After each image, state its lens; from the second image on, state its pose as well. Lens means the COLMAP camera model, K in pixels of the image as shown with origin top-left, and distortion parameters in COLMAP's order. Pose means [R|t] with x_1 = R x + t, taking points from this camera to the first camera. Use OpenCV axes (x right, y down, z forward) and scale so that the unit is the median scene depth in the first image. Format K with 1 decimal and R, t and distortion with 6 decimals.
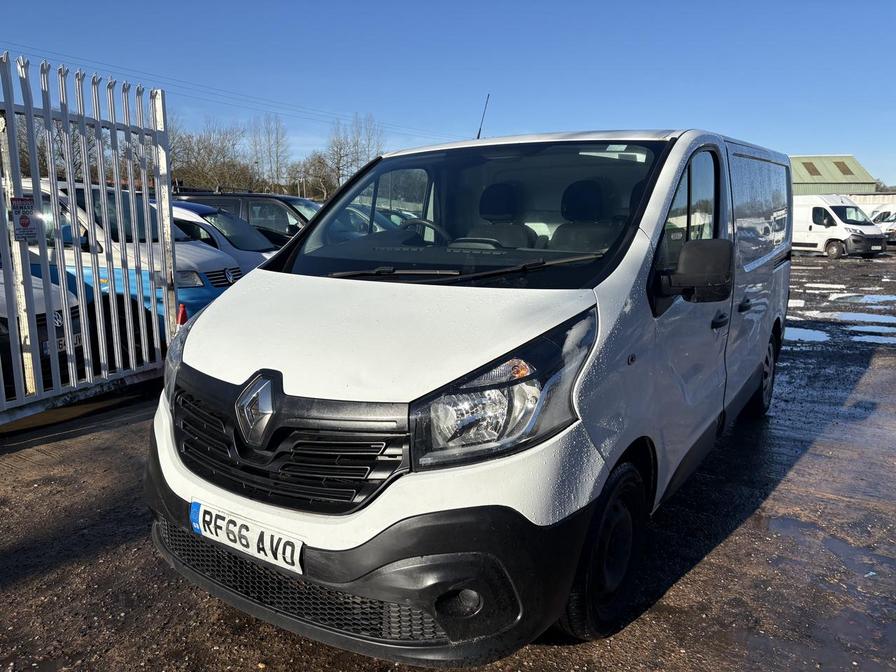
lens RADIAL K [[731.8, 0, 448.0], [0, 731.8, 336.0], [0, 0, 1]] dist [-0.003099, 0.001573]
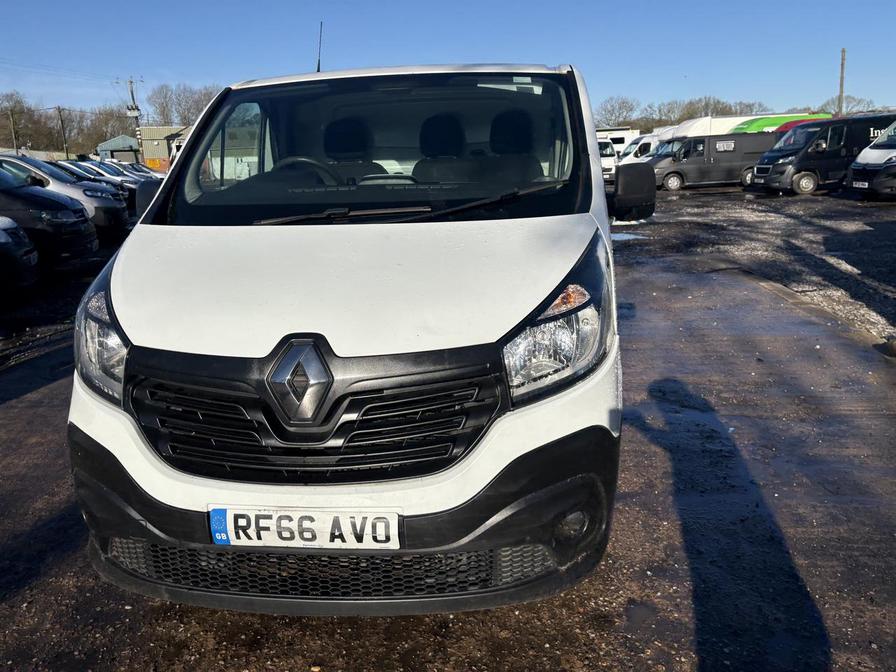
lens RADIAL K [[718.0, 0, 448.0], [0, 718.0, 336.0], [0, 0, 1]] dist [0.003310, -0.000252]
pose [[0.867797, -0.145806, 0.475046, -0.482458], [0.112158, 0.988786, 0.098603, -0.013523], [-0.484096, -0.032288, 0.874419, 0.184587]]
